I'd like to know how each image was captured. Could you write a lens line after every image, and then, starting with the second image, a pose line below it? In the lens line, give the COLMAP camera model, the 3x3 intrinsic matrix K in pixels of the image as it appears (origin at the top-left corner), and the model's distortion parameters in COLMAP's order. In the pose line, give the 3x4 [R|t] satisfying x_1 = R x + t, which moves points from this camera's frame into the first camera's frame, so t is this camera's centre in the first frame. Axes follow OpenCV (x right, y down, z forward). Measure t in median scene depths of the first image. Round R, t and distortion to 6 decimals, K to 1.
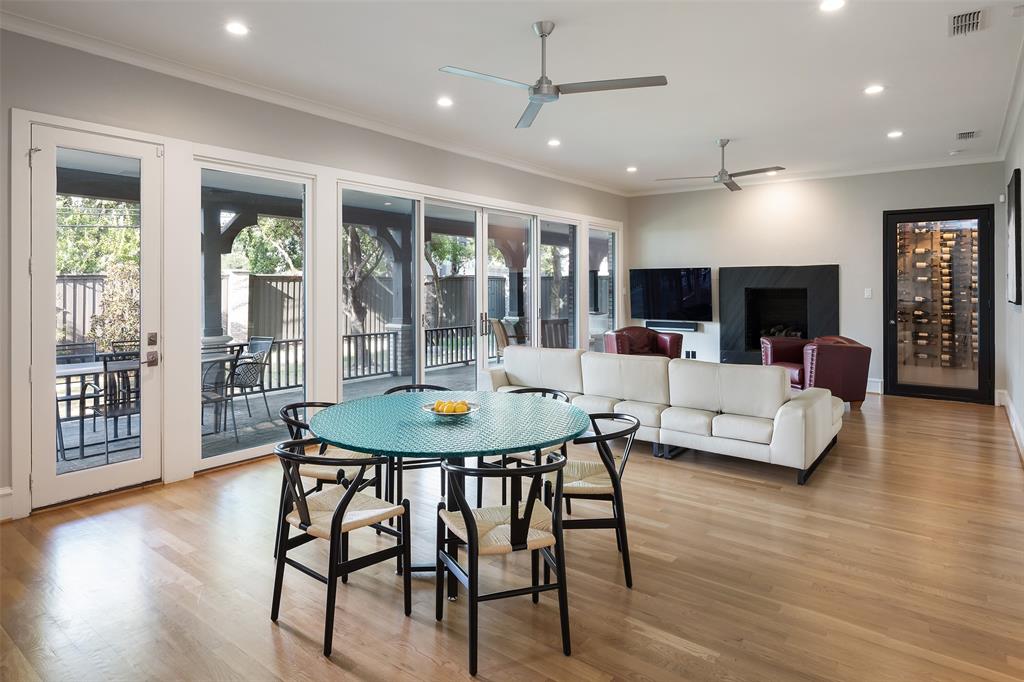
lens RADIAL K [[614.3, 0, 516.4], [0, 614.3, 287.2], [0, 0, 1]] dist [-0.002263, -0.000902]
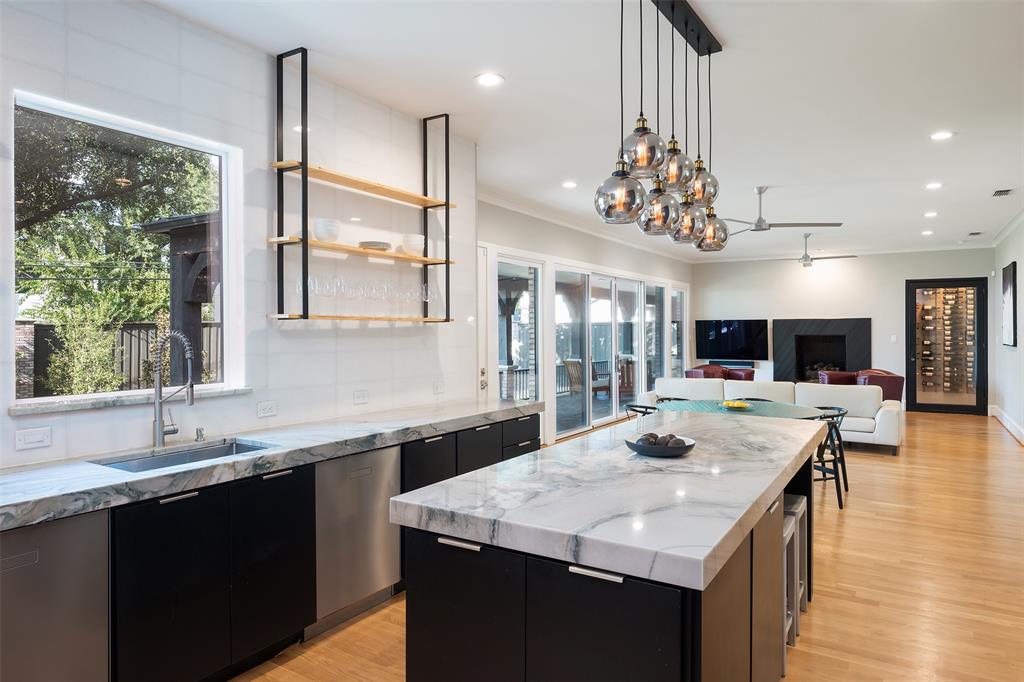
lens RADIAL K [[625.4, 0, 475.8], [0, 625.4, 336.6], [0, 0, 1]] dist [0.003813, -0.007779]
pose [[0.999492, -0.005588, 0.031391, -0.391875], [0.005302, 0.999944, 0.009190, -0.012407], [-0.031440, -0.009019, 0.999465, -0.360166]]
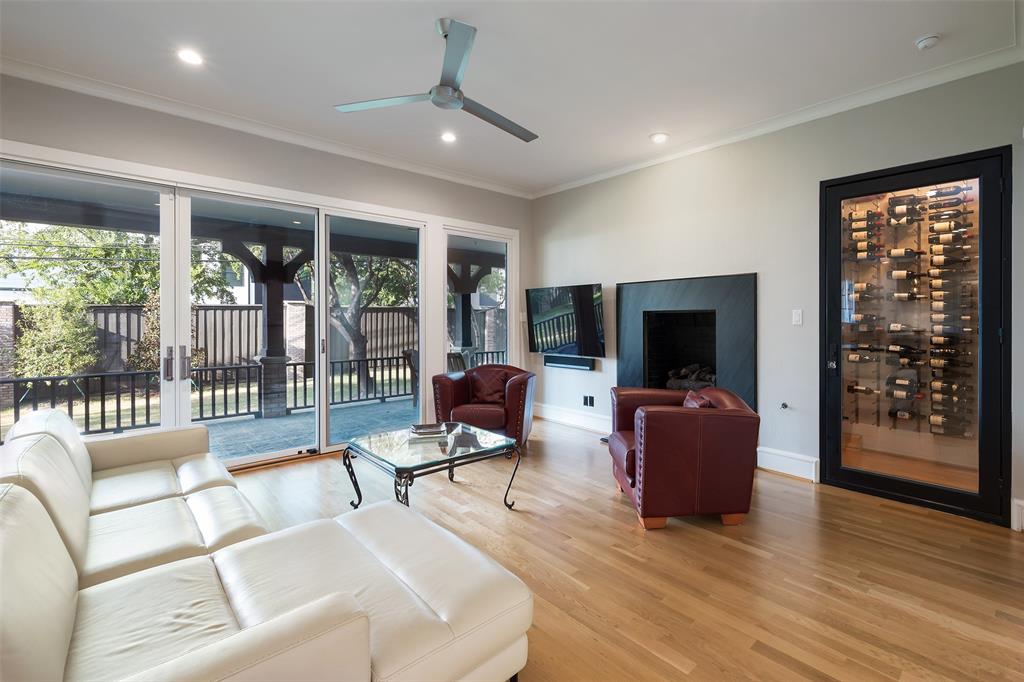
lens RADIAL K [[520.3, 0, 540.2], [0, 520.3, 322.5], [0, 0, 1]] dist [-0.021402, 0.000732]
pose [[0.993311, -0.001197, -0.115464, 0.349235], [0.002339, 0.999950, 0.009762, 0.008468], [0.115447, -0.009967, 0.993264, 0.422563]]
